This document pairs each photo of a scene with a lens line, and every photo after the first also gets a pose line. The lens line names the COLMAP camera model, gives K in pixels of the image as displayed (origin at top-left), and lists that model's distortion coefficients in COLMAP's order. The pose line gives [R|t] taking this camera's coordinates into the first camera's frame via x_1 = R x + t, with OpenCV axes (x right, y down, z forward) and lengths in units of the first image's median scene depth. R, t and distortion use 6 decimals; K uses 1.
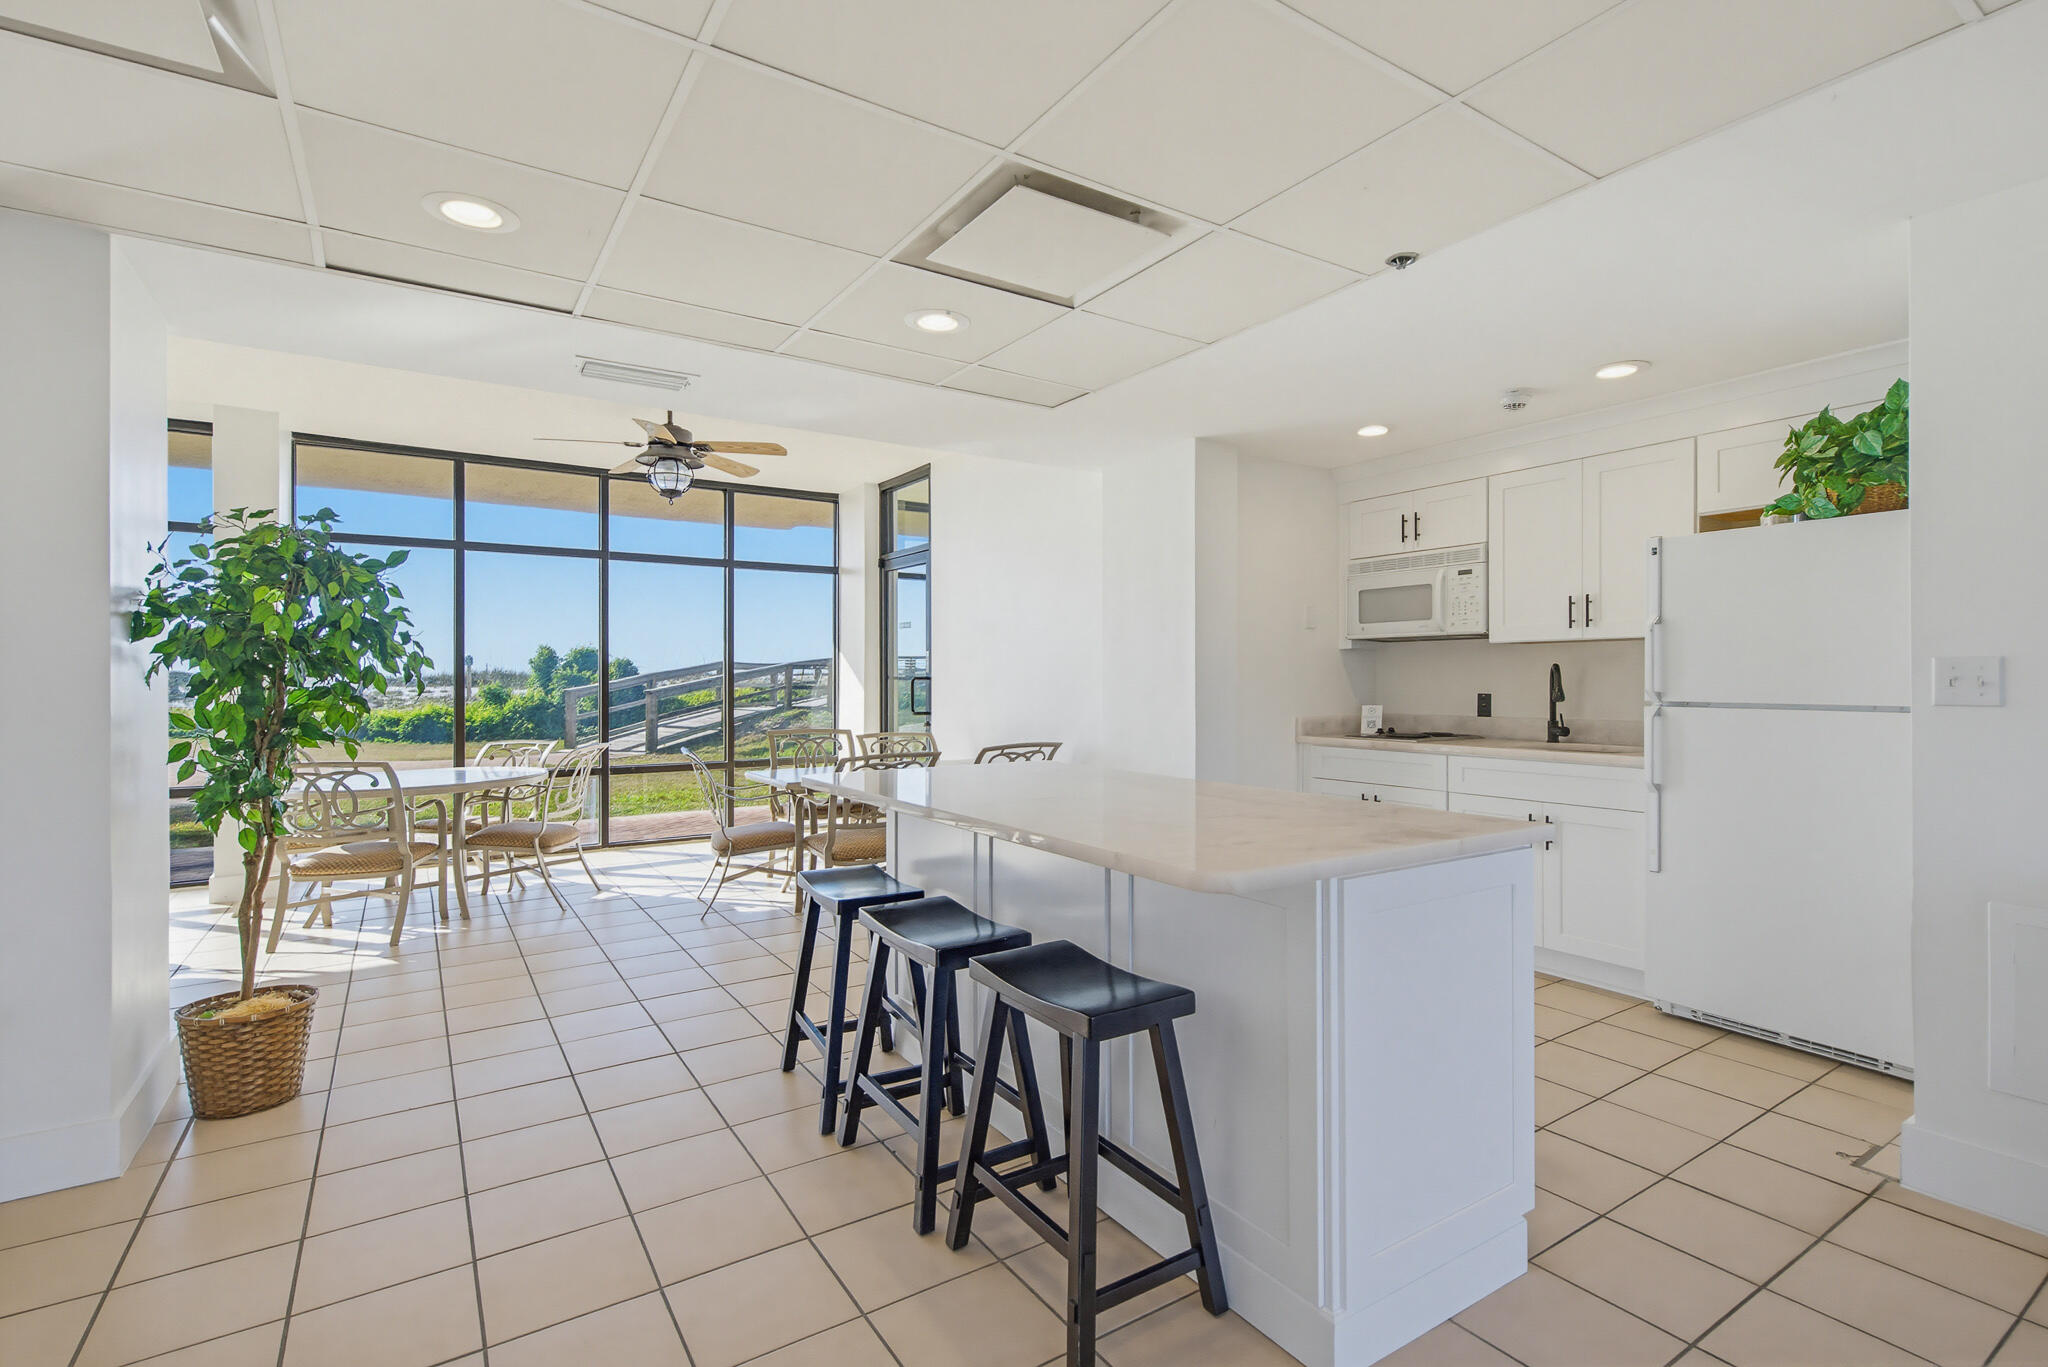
lens RADIAL K [[950.4, 0, 1020.7], [0, 950.4, 660.8], [0, 0, 1]] dist [-0.003148, -0.000403]
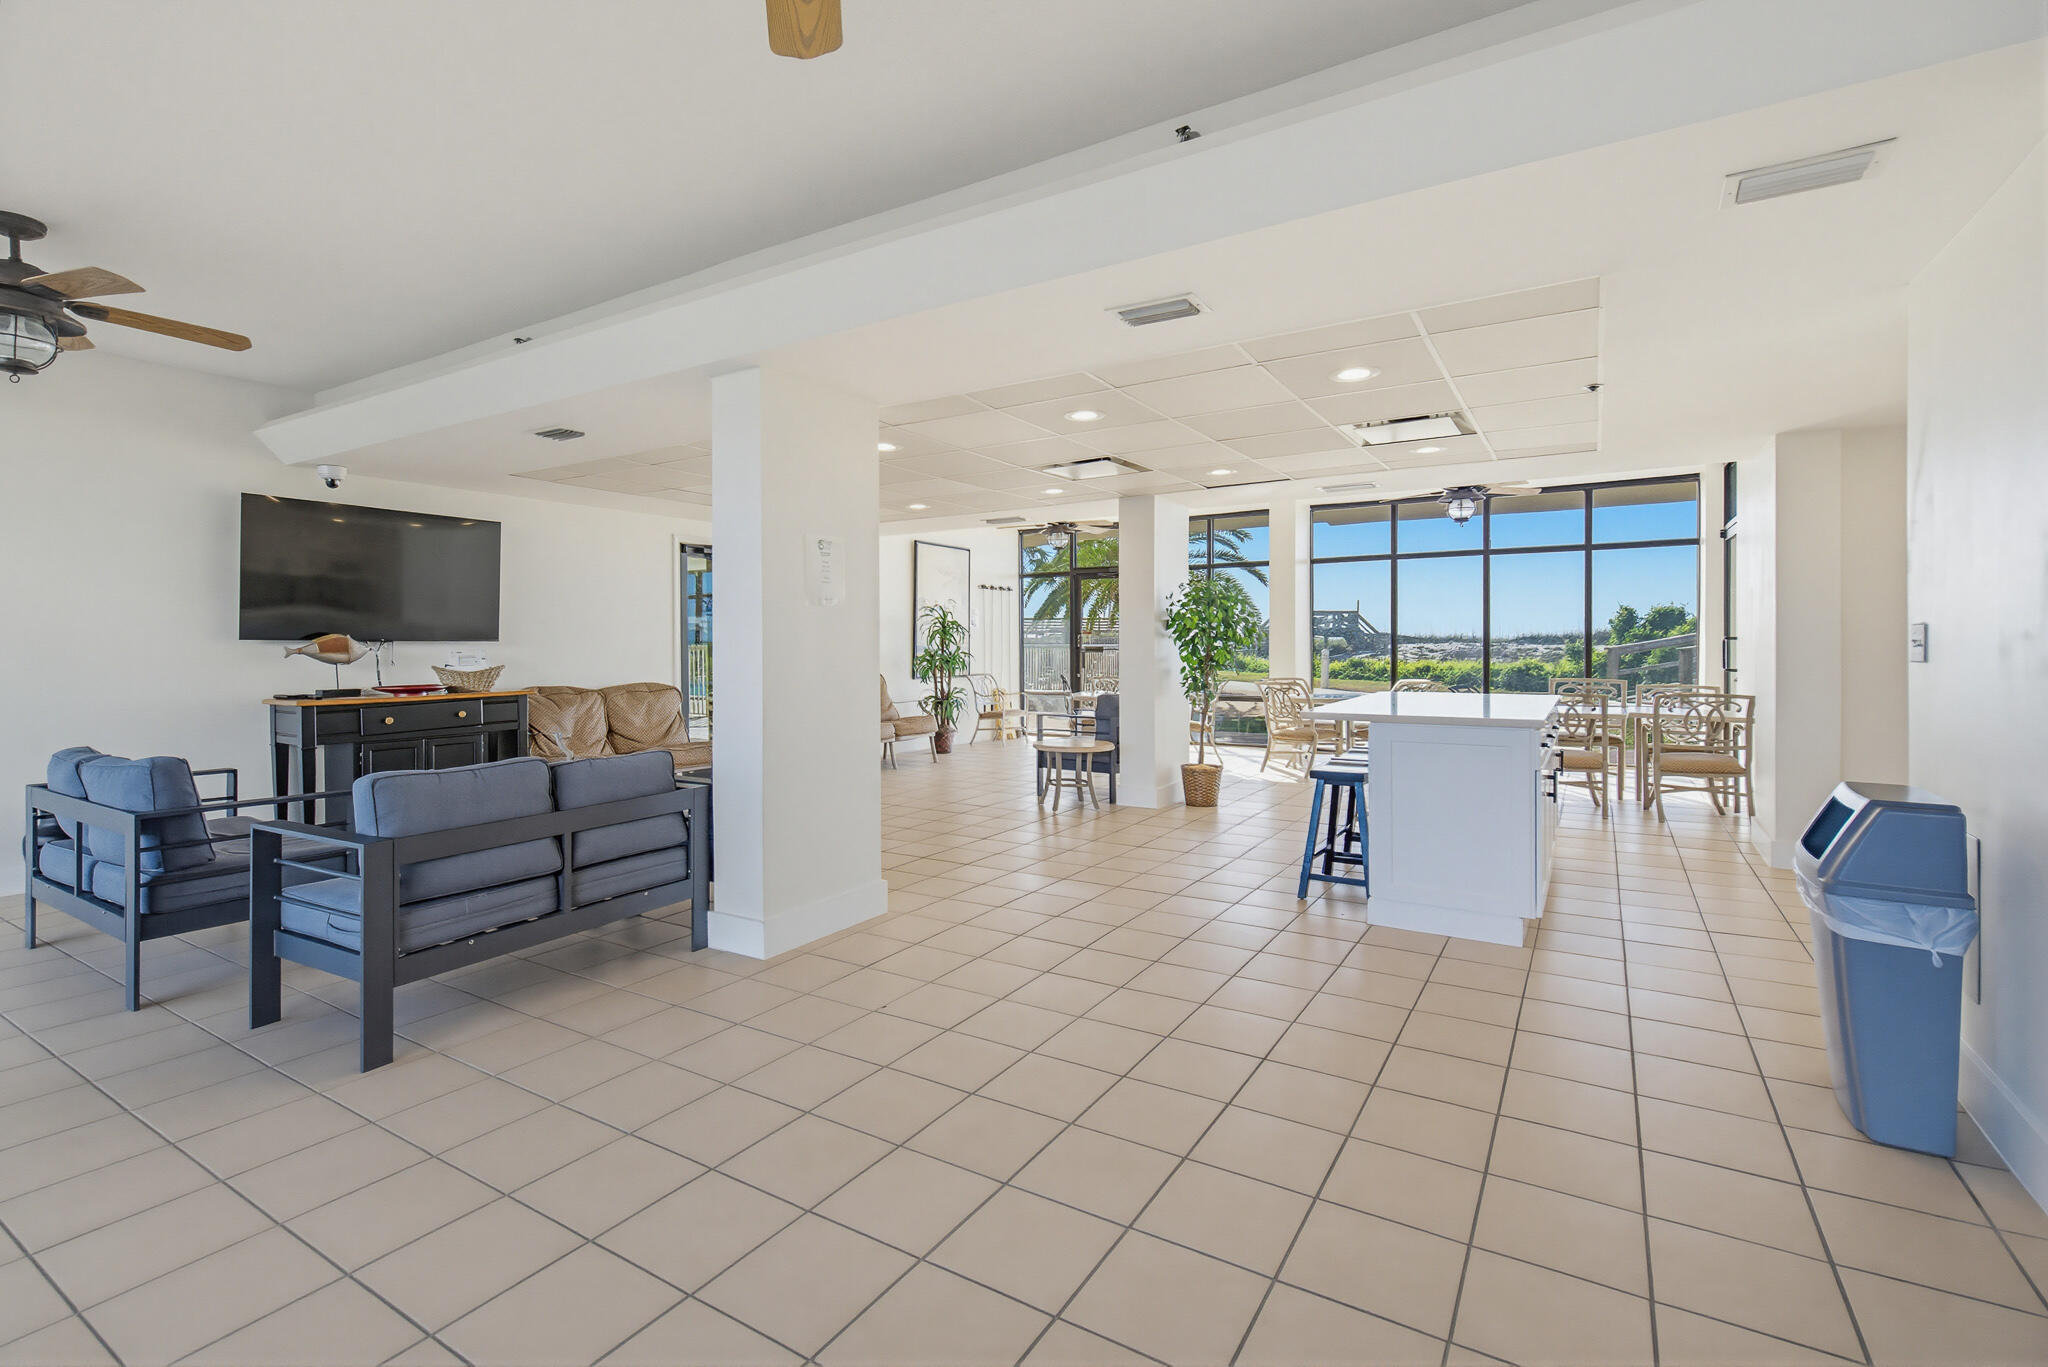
lens RADIAL K [[950.4, 0, 1020.7], [0, 950.4, 660.8], [0, 0, 1]] dist [-0.003148, -0.000403]
pose [[0.423118, 0.014163, -0.905964, 0.862460], [0.026301, 0.999265, 0.027905, -0.012263], [0.905693, -0.035635, 0.422434, -0.356590]]
